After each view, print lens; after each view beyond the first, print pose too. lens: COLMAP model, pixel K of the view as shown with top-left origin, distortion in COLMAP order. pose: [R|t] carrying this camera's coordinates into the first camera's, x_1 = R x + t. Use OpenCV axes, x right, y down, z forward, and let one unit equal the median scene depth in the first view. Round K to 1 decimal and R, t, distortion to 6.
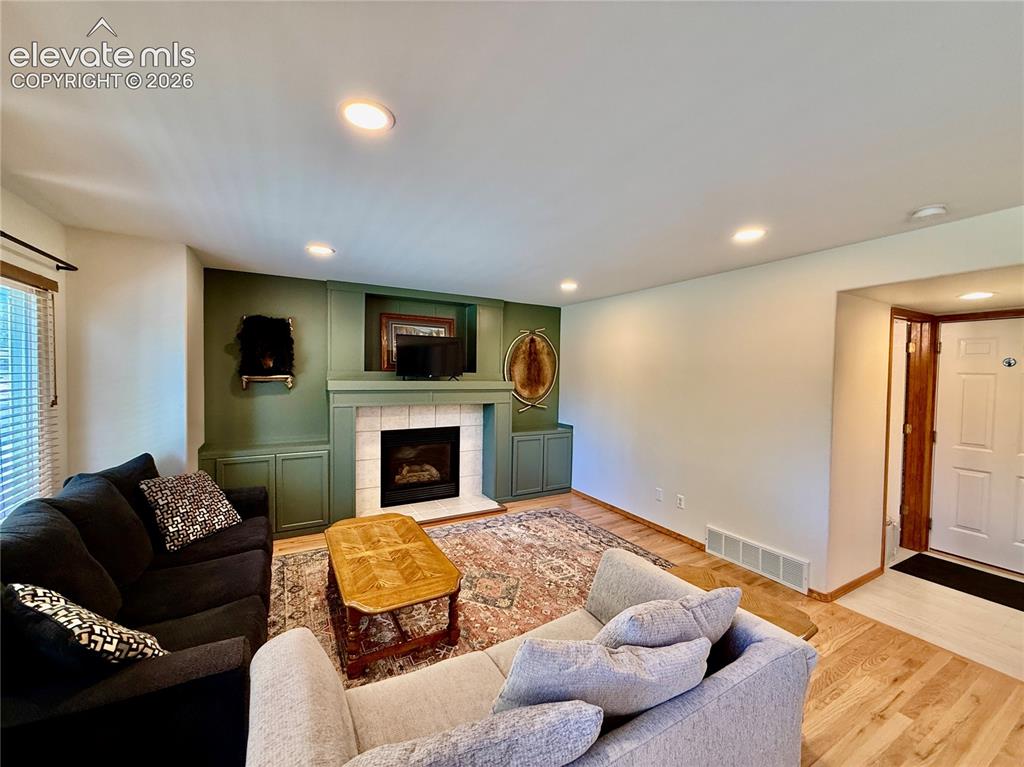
lens RADIAL K [[407.7, 0, 510.5], [0, 407.7, 384.5], [0, 0, 1]] dist [-0.000192, 0.000287]
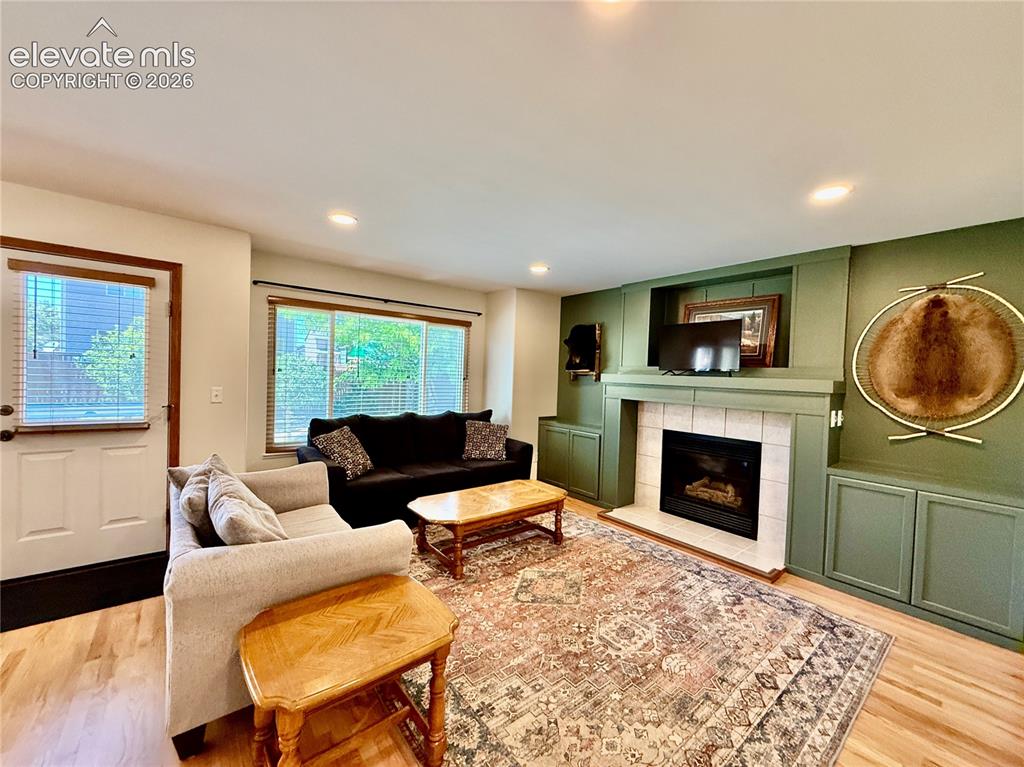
lens RADIAL K [[407.7, 0, 510.5], [0, 407.7, 384.5], [0, 0, 1]] dist [-0.000192, 0.000287]
pose [[0.161669, 0.015066, -0.986730, 0.561273], [-0.061821, 0.998074, 0.005110, 0.026568], [0.984907, 0.060175, 0.162289, 0.489305]]
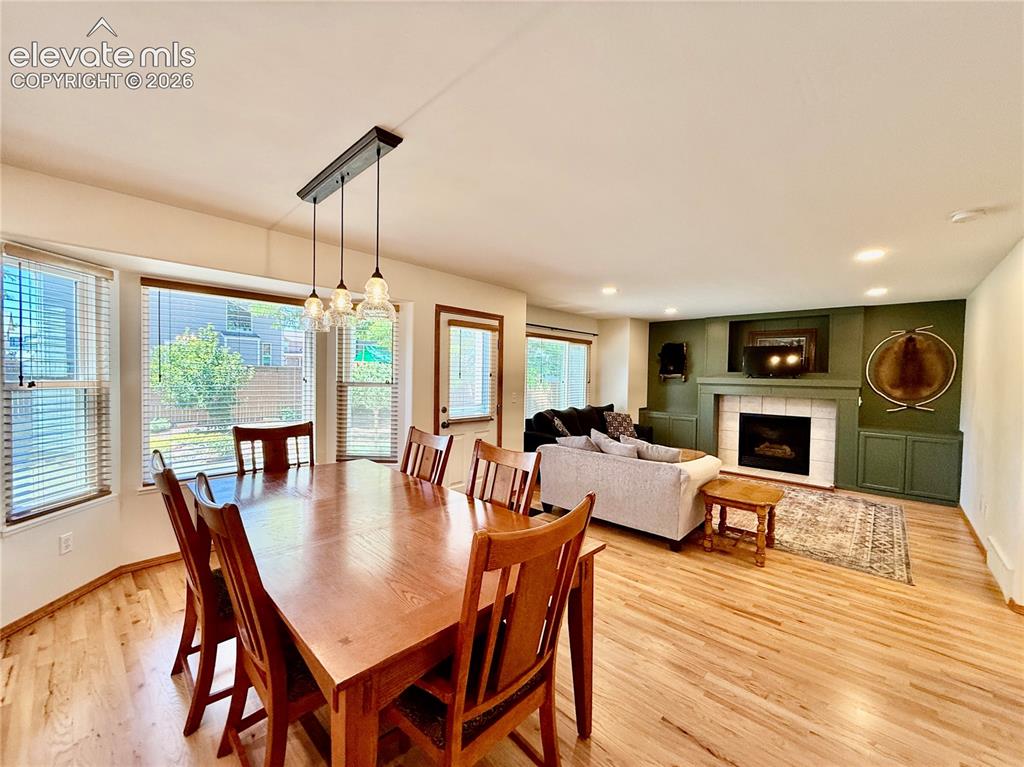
lens RADIAL K [[407.7, 0, 510.5], [0, 407.7, 384.5], [0, 0, 1]] dist [-0.000192, 0.000287]
pose [[0.307819, 0.015691, -0.951315, 0.827259], [-0.040096, 0.999190, 0.003506, 0.040402], [0.950600, 0.037065, 0.308199, -0.245788]]
